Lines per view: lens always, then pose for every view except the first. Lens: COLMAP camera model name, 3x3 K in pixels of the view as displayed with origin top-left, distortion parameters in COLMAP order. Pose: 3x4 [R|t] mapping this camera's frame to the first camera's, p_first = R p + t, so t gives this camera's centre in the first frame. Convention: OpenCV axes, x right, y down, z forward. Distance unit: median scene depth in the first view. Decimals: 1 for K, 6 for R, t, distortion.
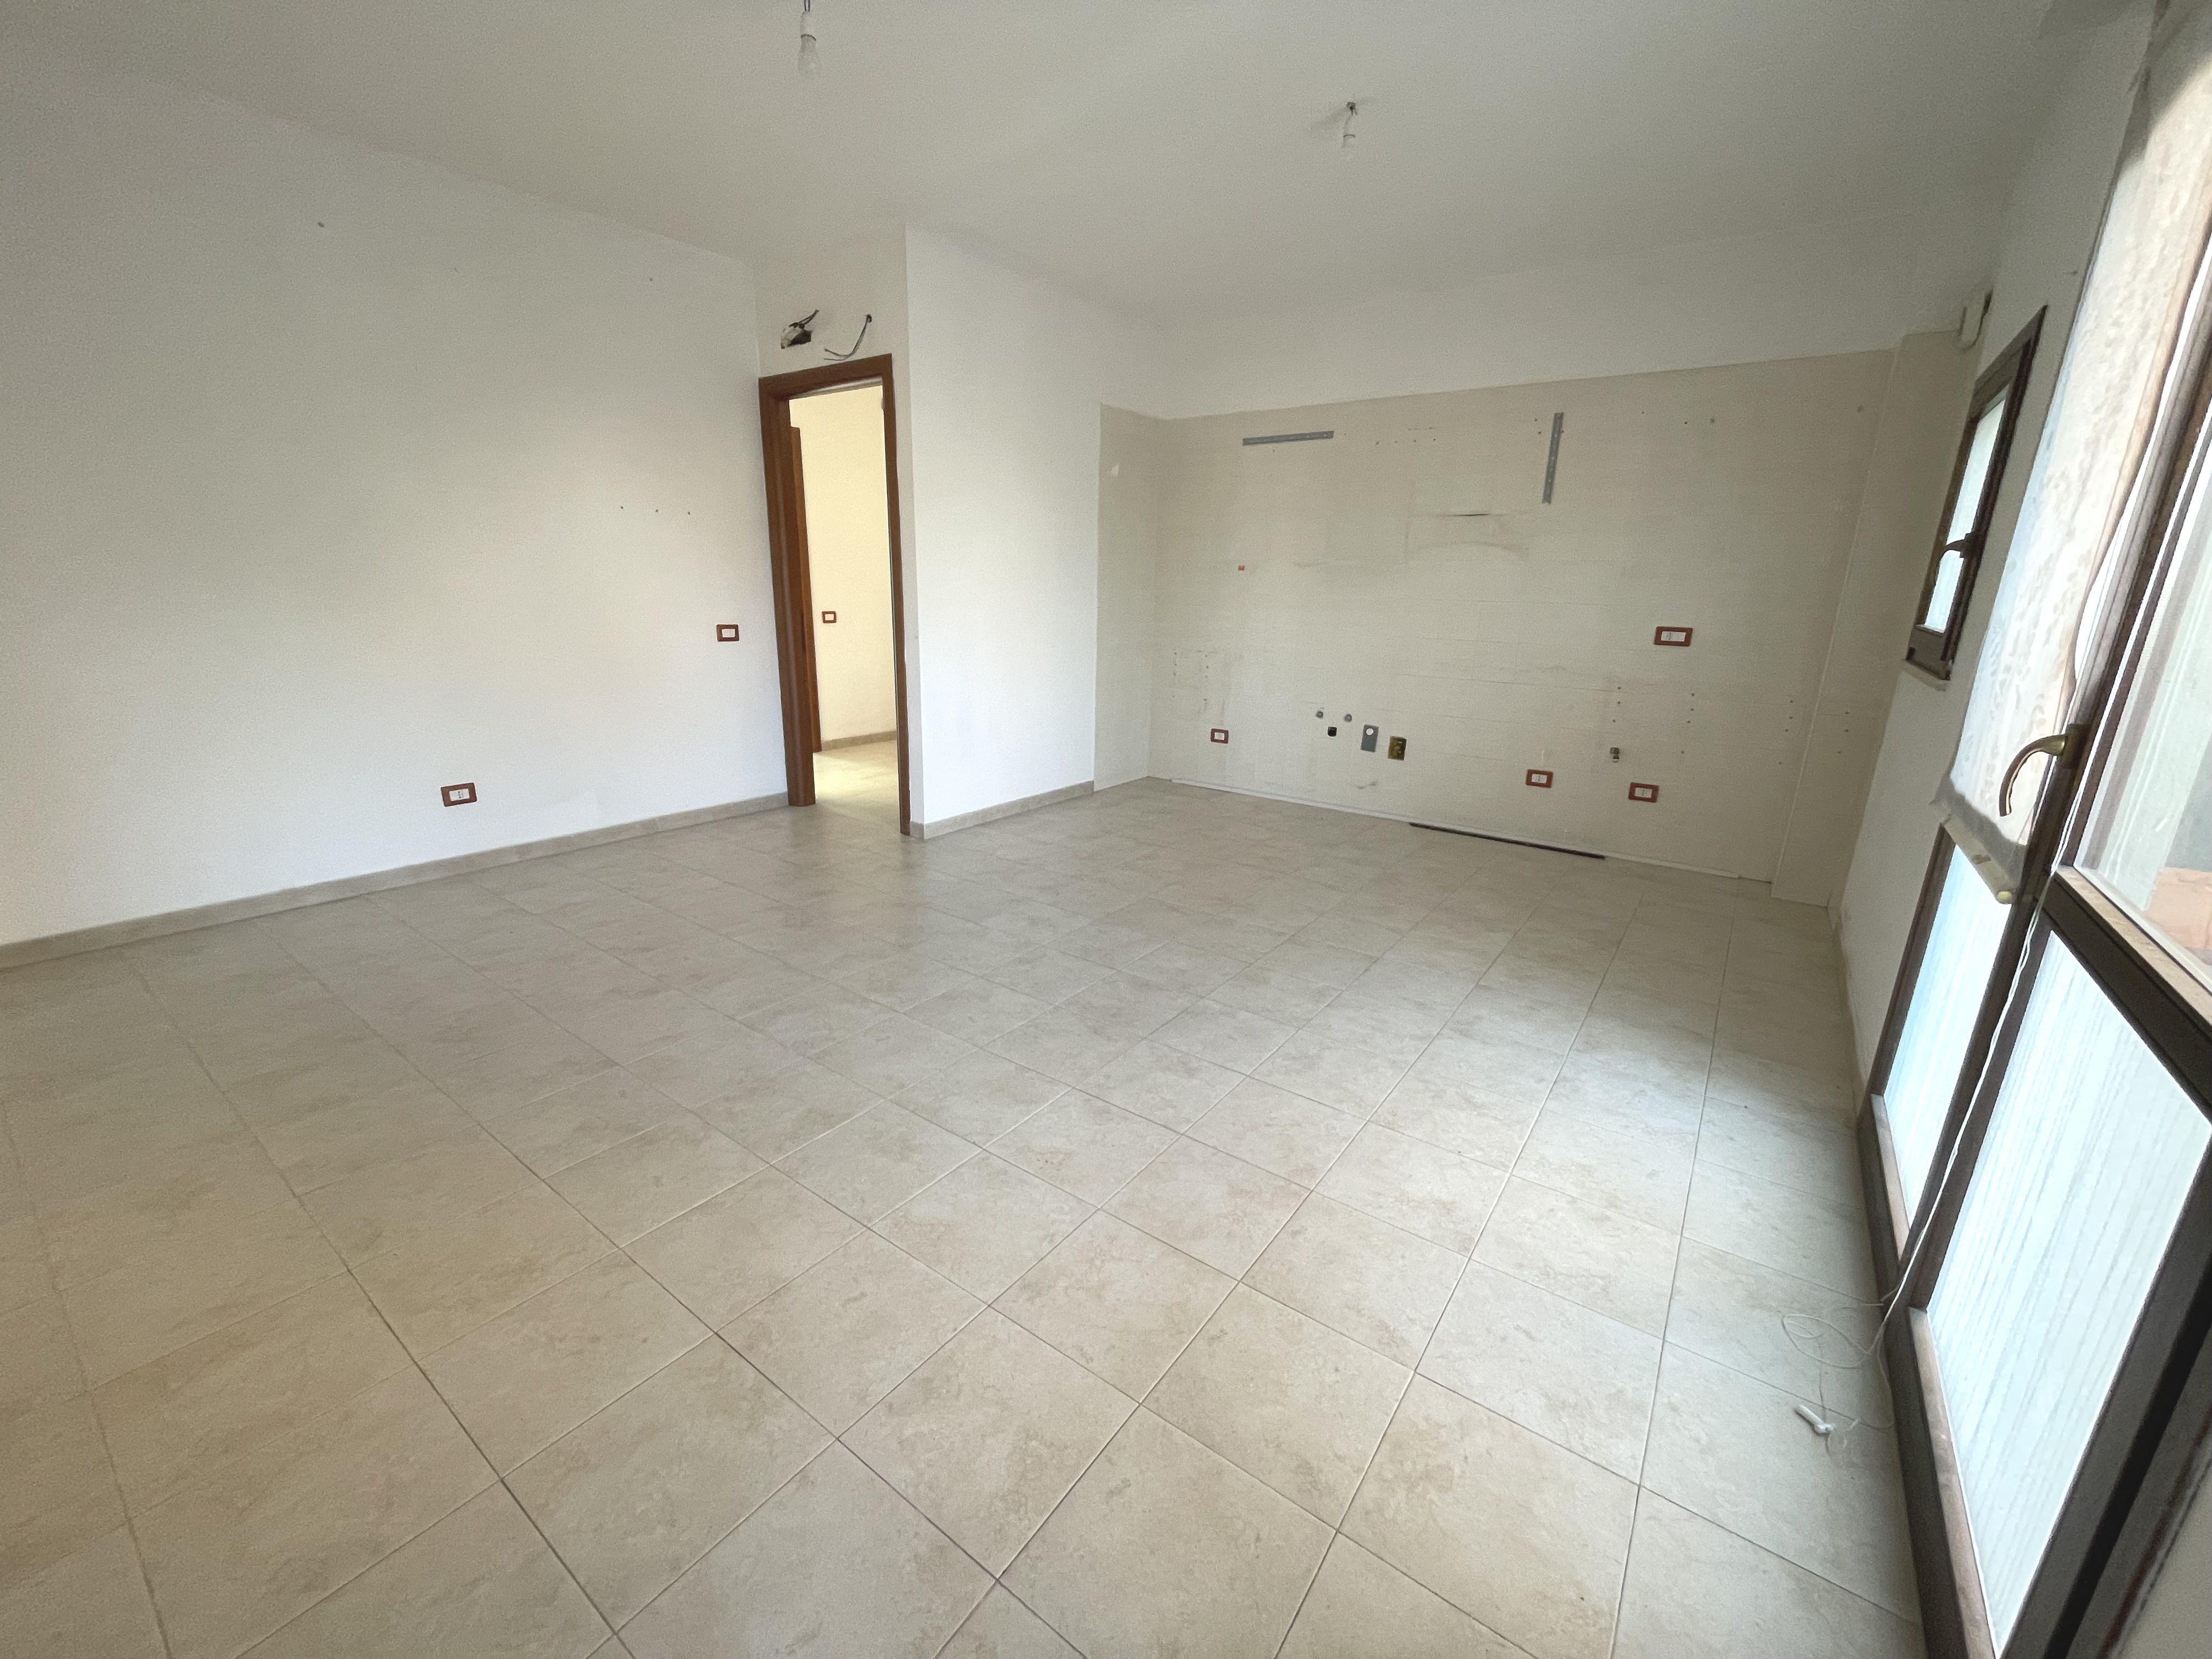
lens RADIAL K [[900.1, 0, 1115.5], [0, 900.1, 829.3], [0, 0, 1]] dist [-0.001954, -0.000207]
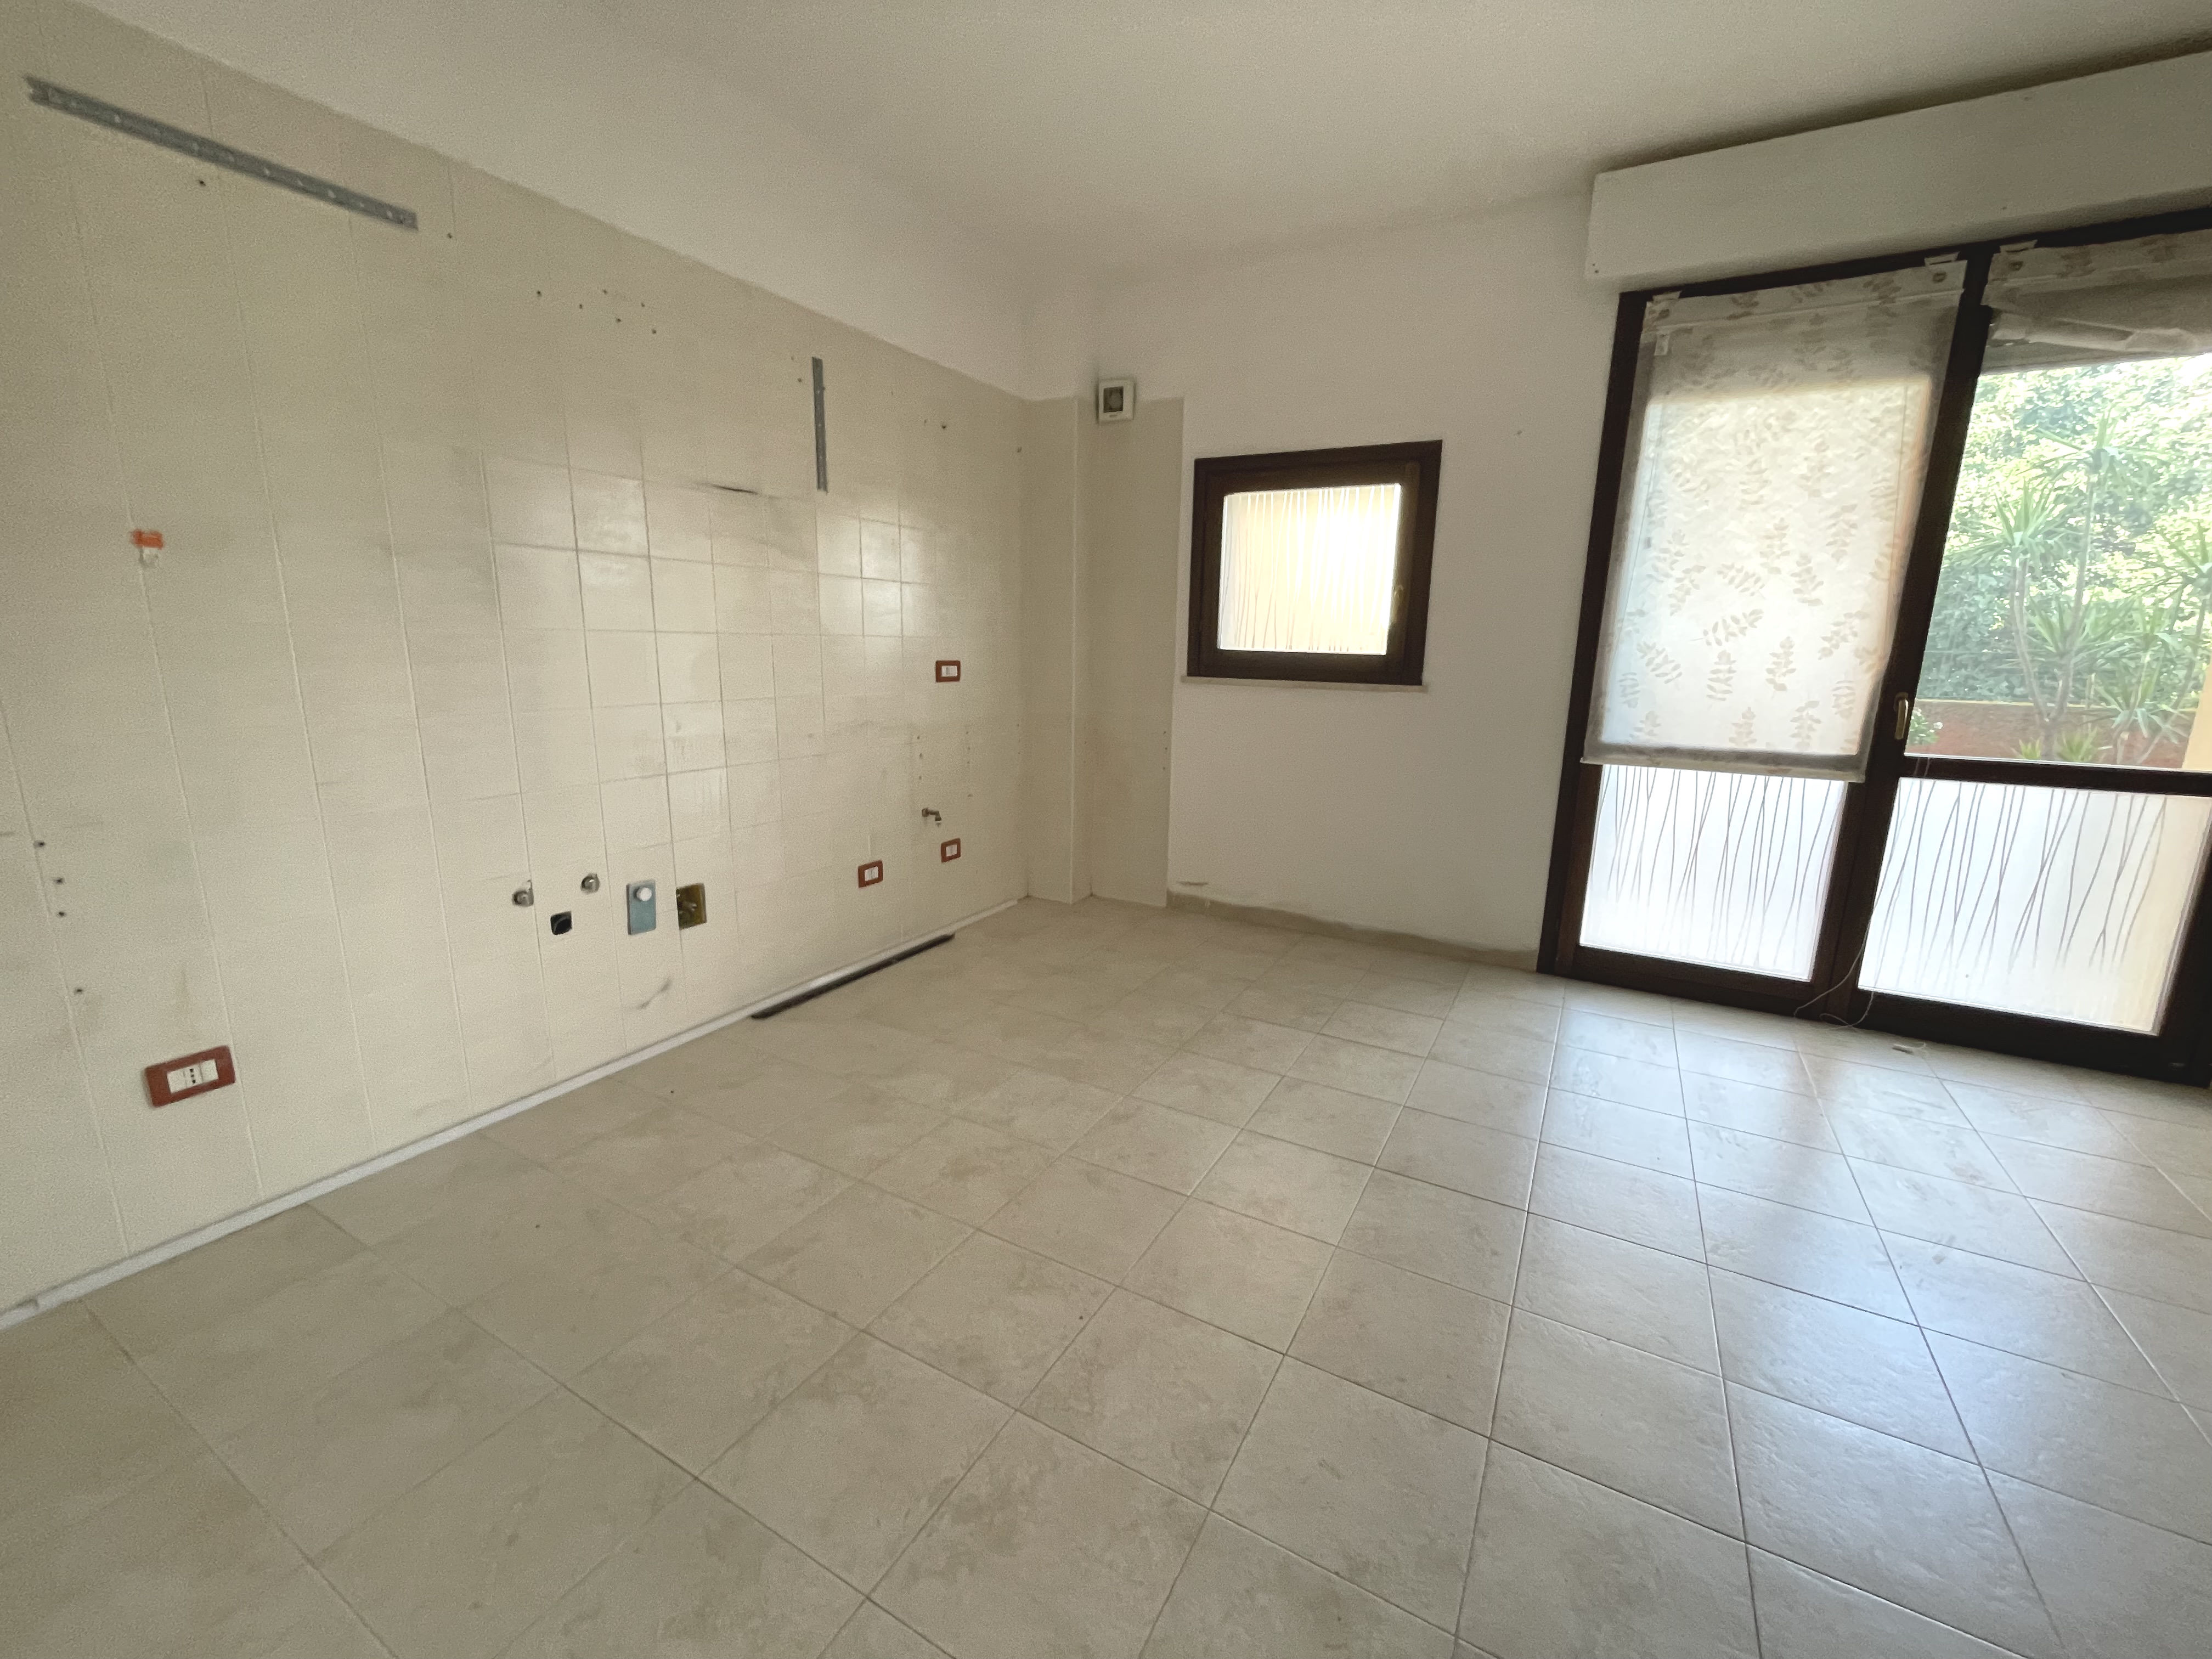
lens RADIAL K [[900.1, 0, 1107.8], [0, 900.1, 828.4], [0, 0, 1]] dist [-0.001954, -0.000207]
pose [[-0.115455, -0.227645, 0.966875, -0.259829], [0.242148, 0.937568, 0.249660, -0.237488], [-0.963345, 0.262951, -0.053123, 0.885175]]
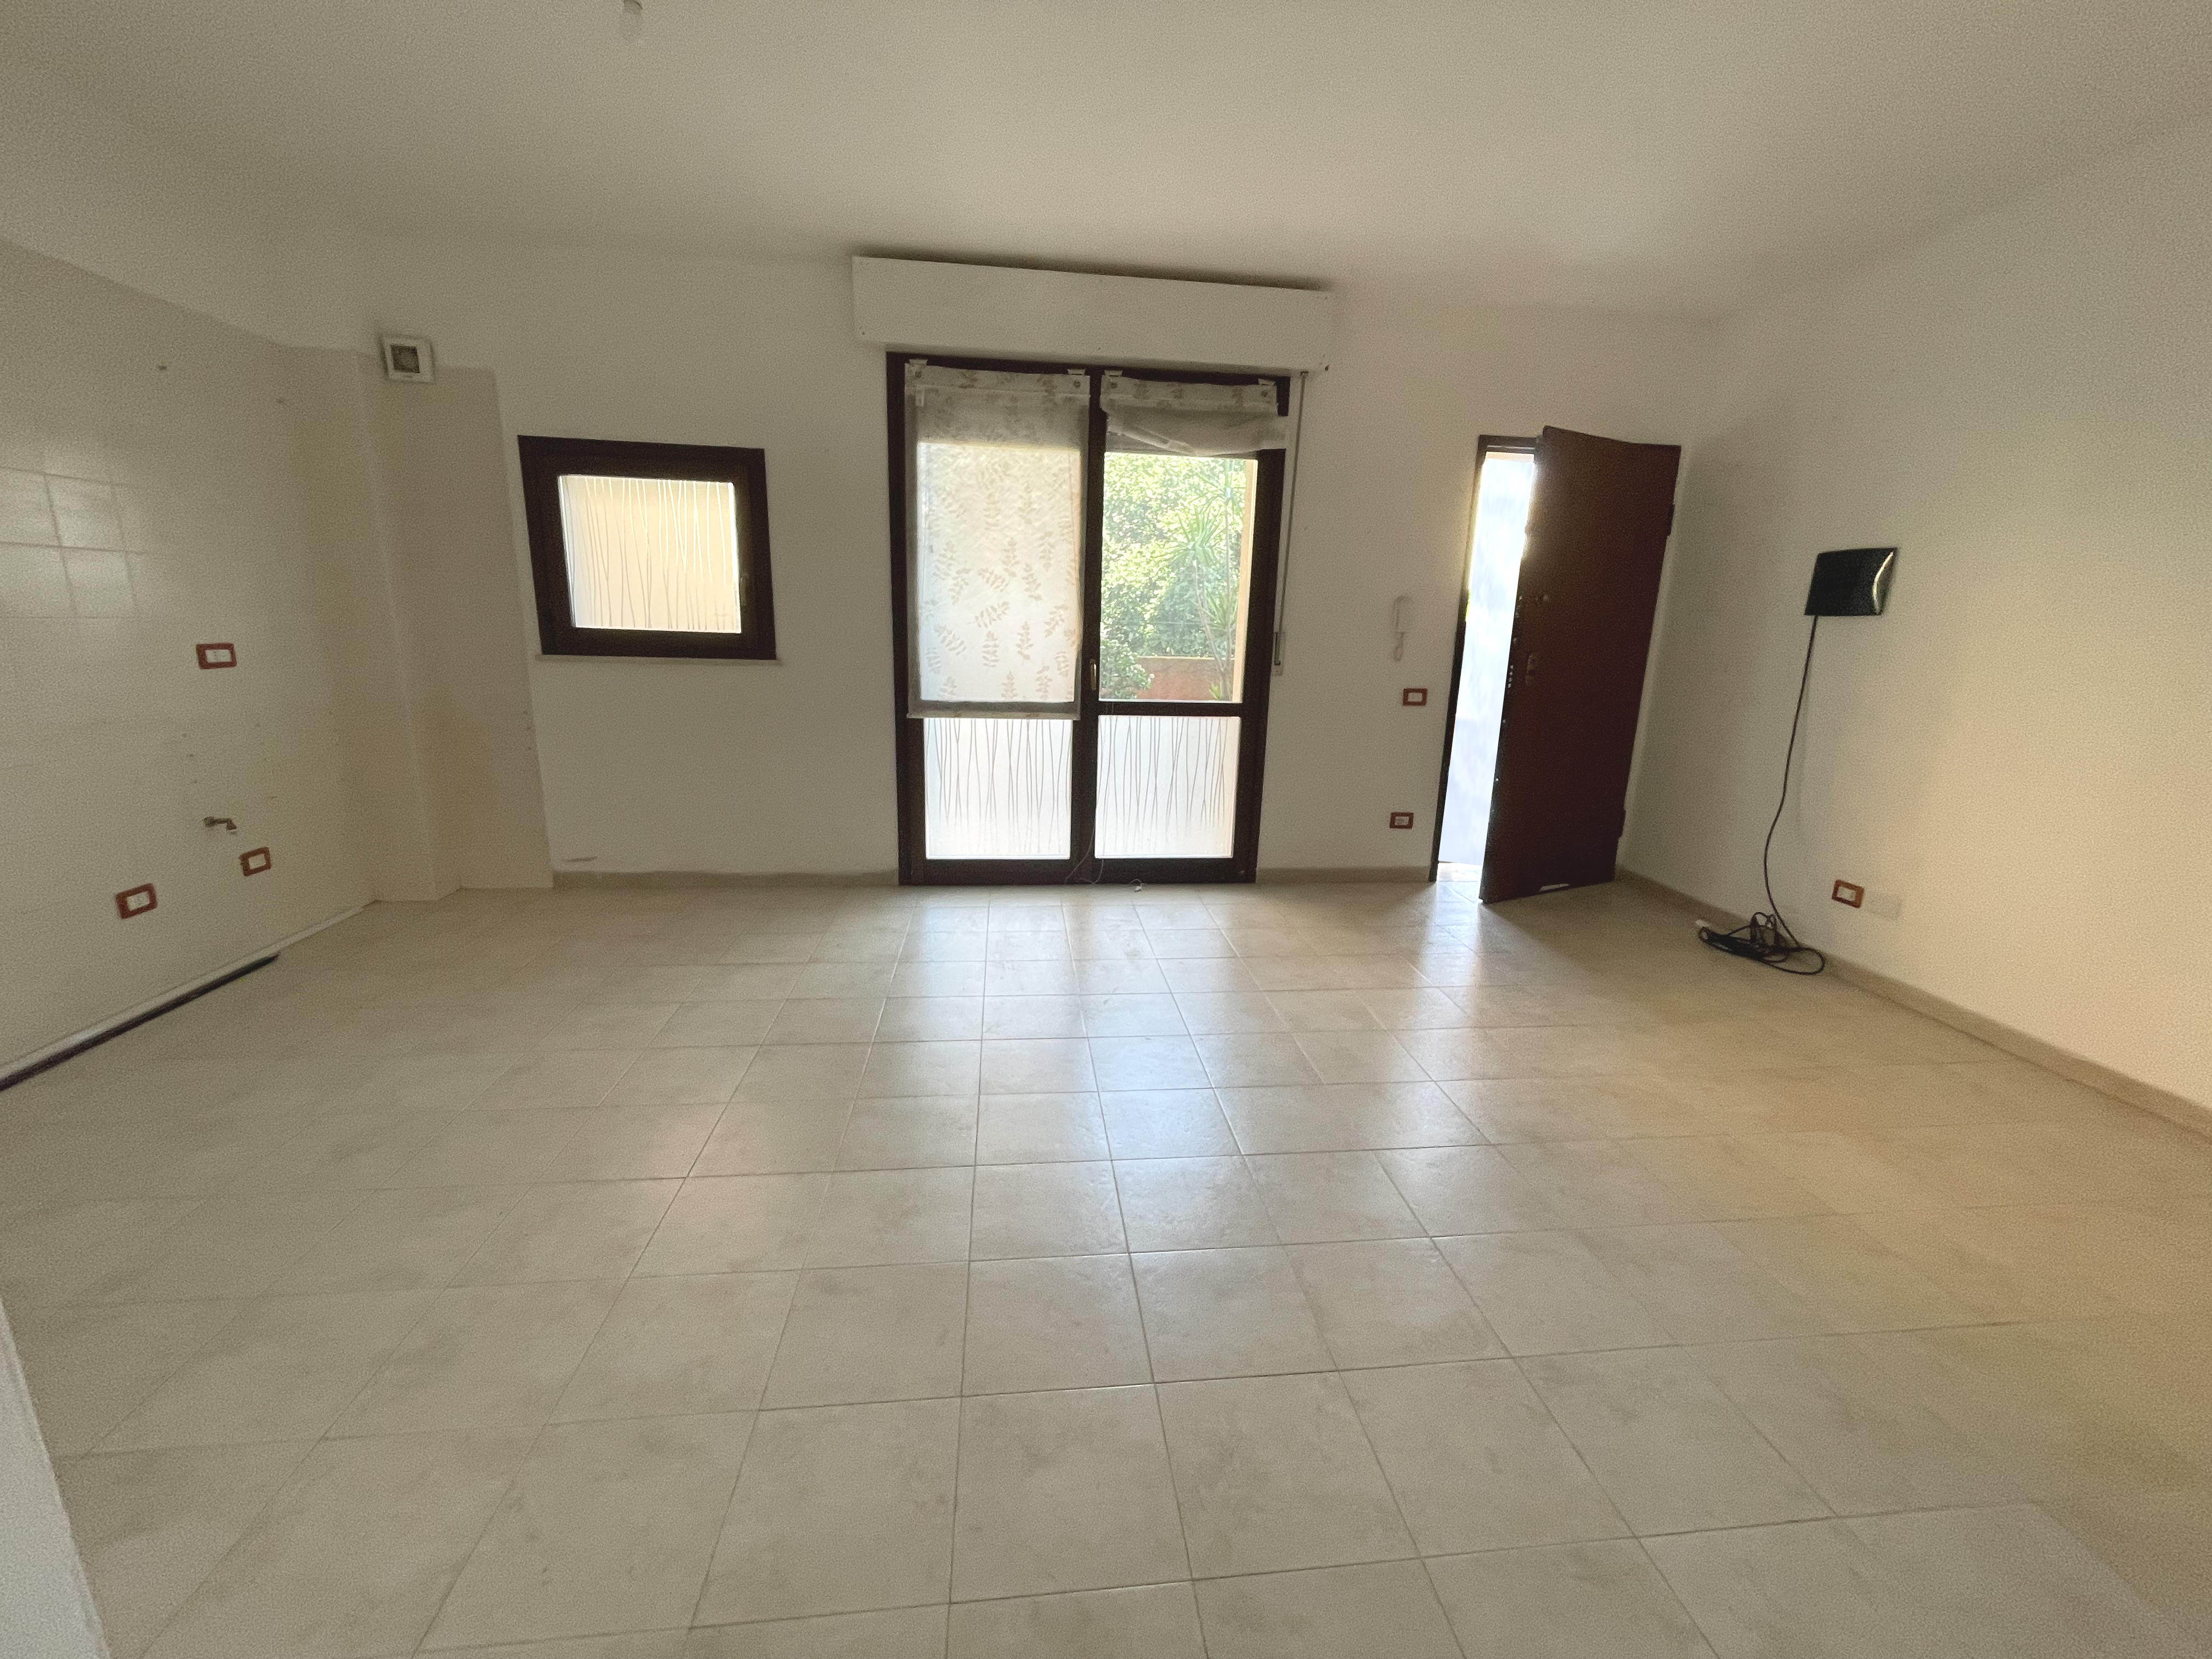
lens RADIAL K [[900.1, 0, 1107.6], [0, 900.1, 826.6], [0, 0, 1]] dist [-0.001954, -0.000207]
pose [[-0.672728, -0.209183, 0.709704, -0.420095], [0.153265, 0.898999, 0.410257, -0.264312], [-0.723842, 0.384764, -0.572721, 0.893130]]
